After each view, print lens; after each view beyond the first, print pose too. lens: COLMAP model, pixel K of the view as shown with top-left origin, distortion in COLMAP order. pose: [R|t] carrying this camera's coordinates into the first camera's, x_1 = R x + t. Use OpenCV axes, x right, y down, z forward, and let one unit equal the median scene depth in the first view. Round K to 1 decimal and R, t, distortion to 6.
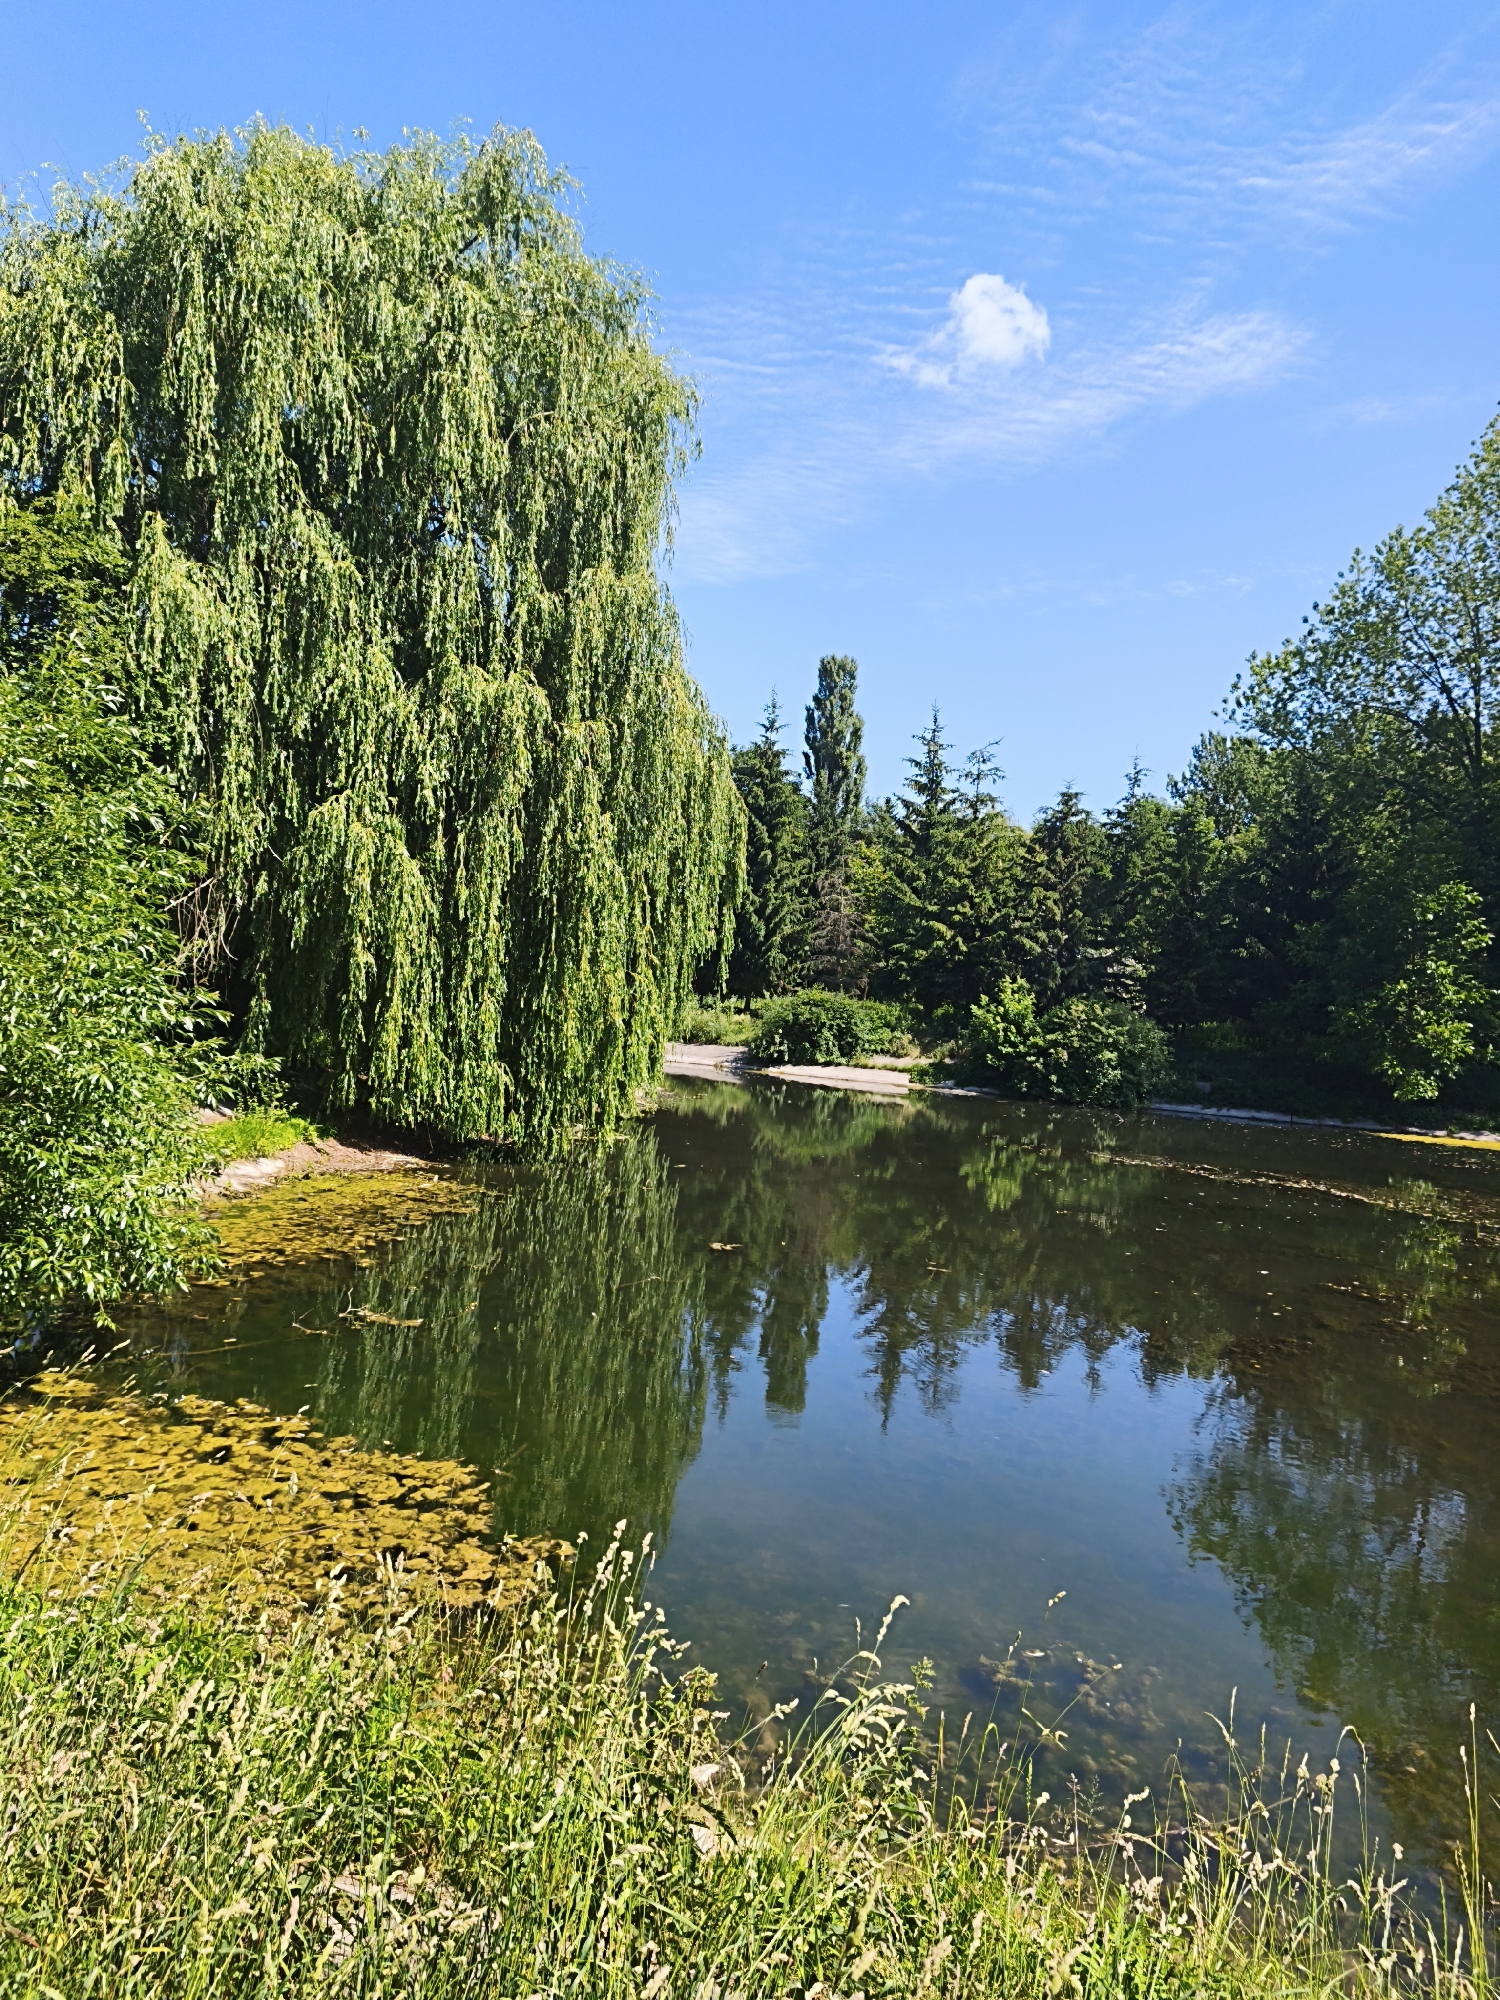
lens RADIAL K [[1353.7, 0, 791.9], [0, 1353.7, 1018.9], [0, 0, 1]] dist [0.033653, -0.002086]
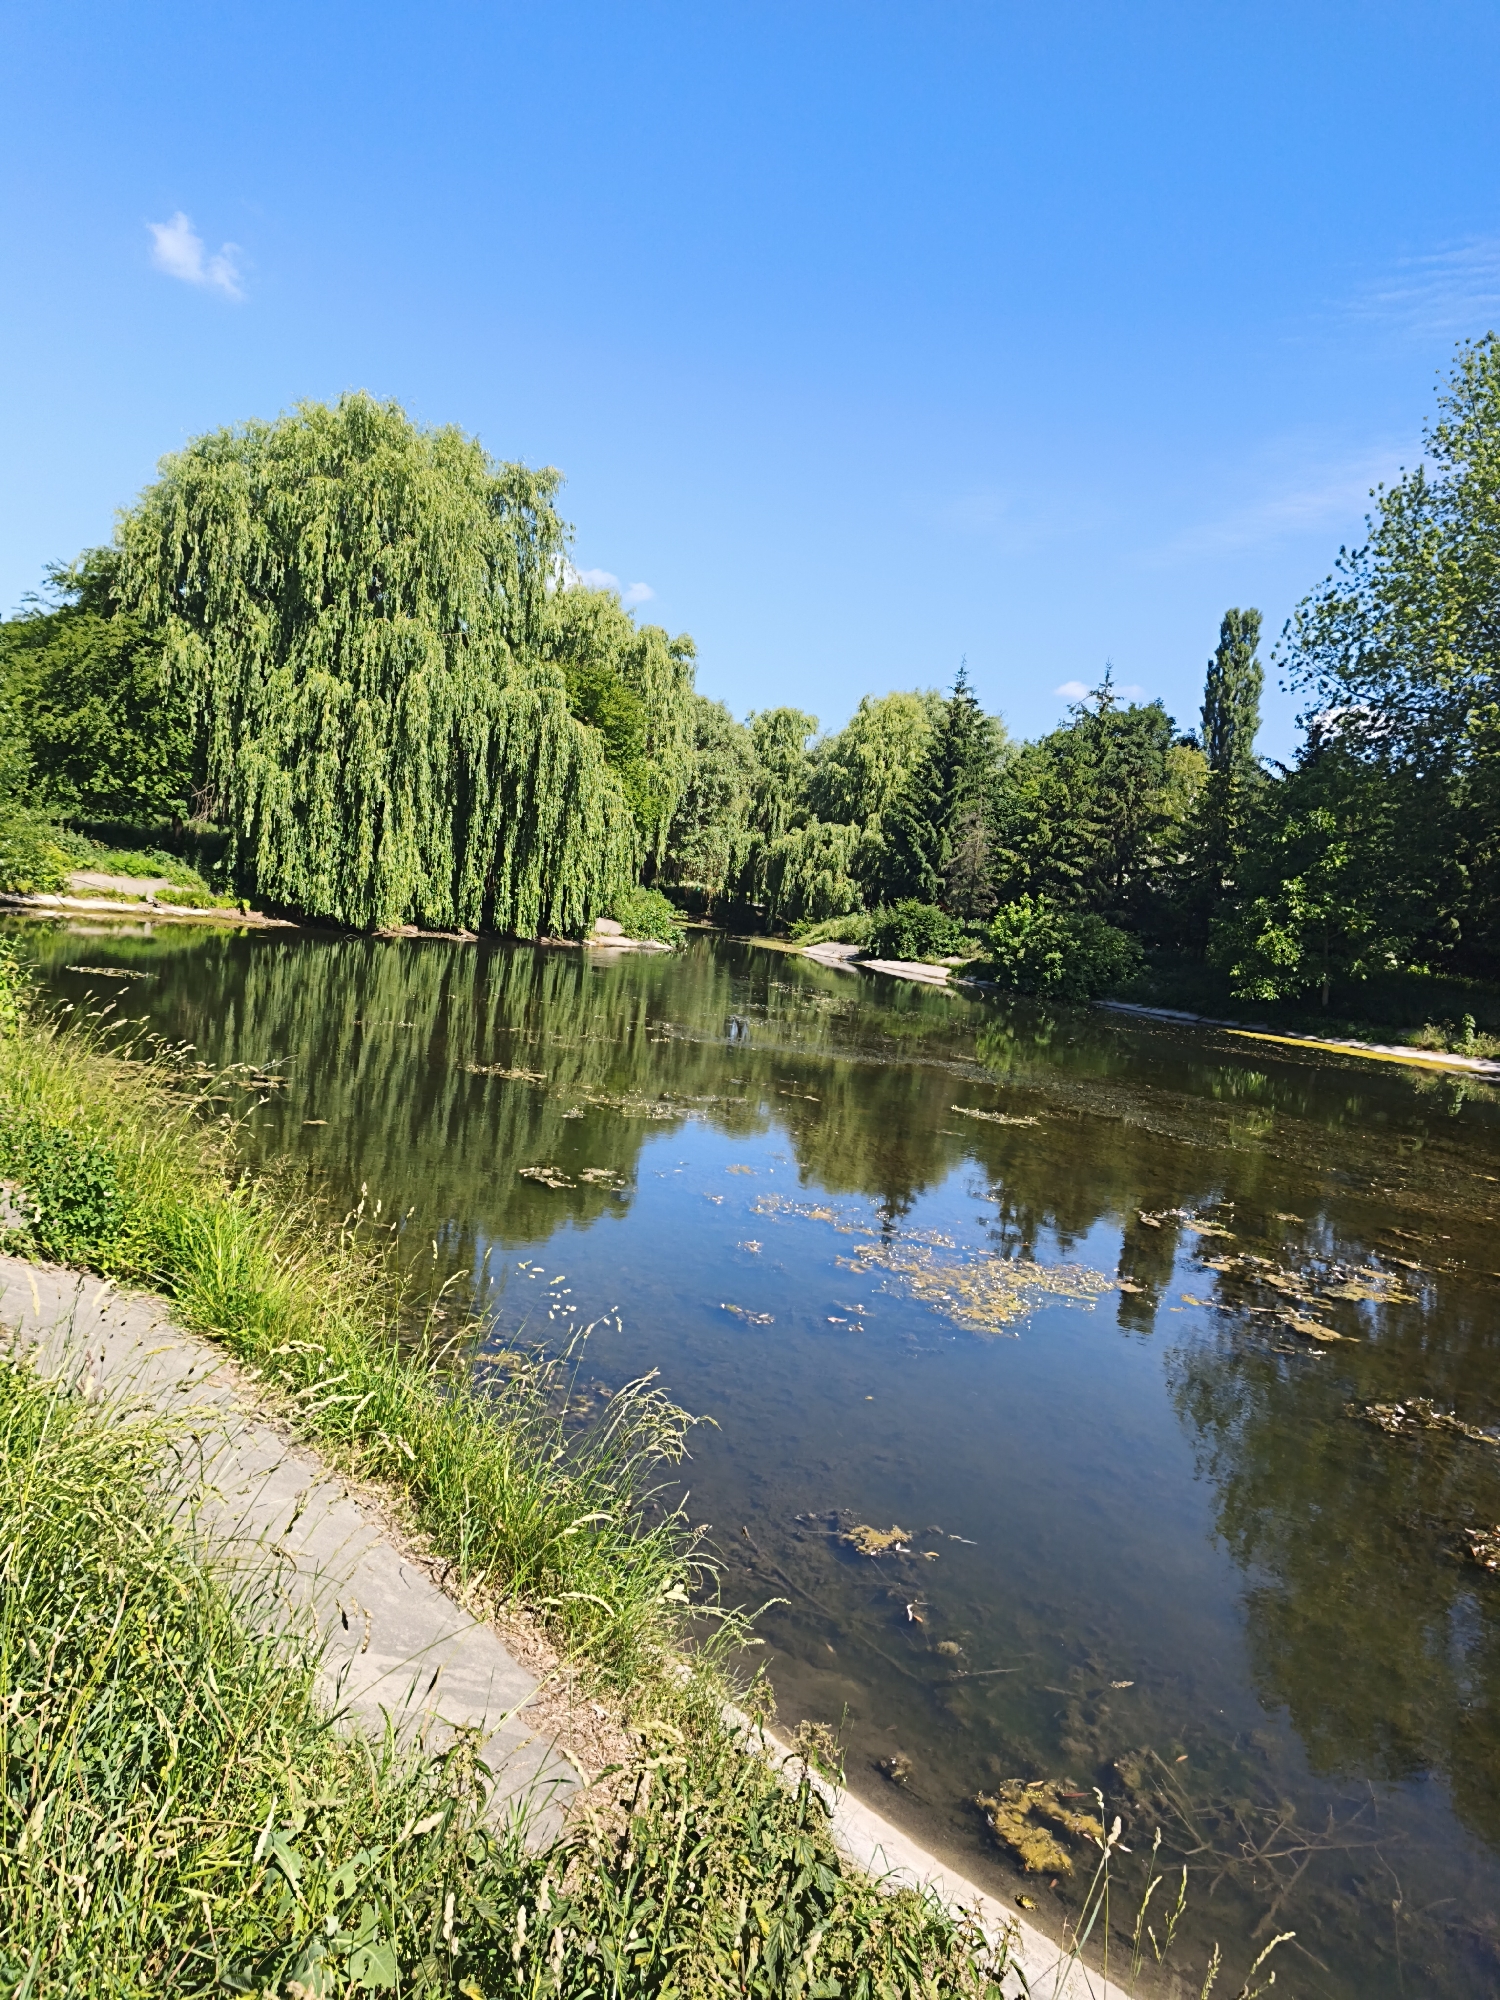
lens RADIAL K [[1339.8, 0, 747.3], [0, 1339.8, 996.0], [0, 0, 1]] dist [0.082778, -0.069606]
pose [[0.842525, 0.070966, -0.533962, 0.612464], [-0.070463, 0.997286, 0.021362, 0.054020], [0.534029, 0.019627, 0.845238, -0.143503]]
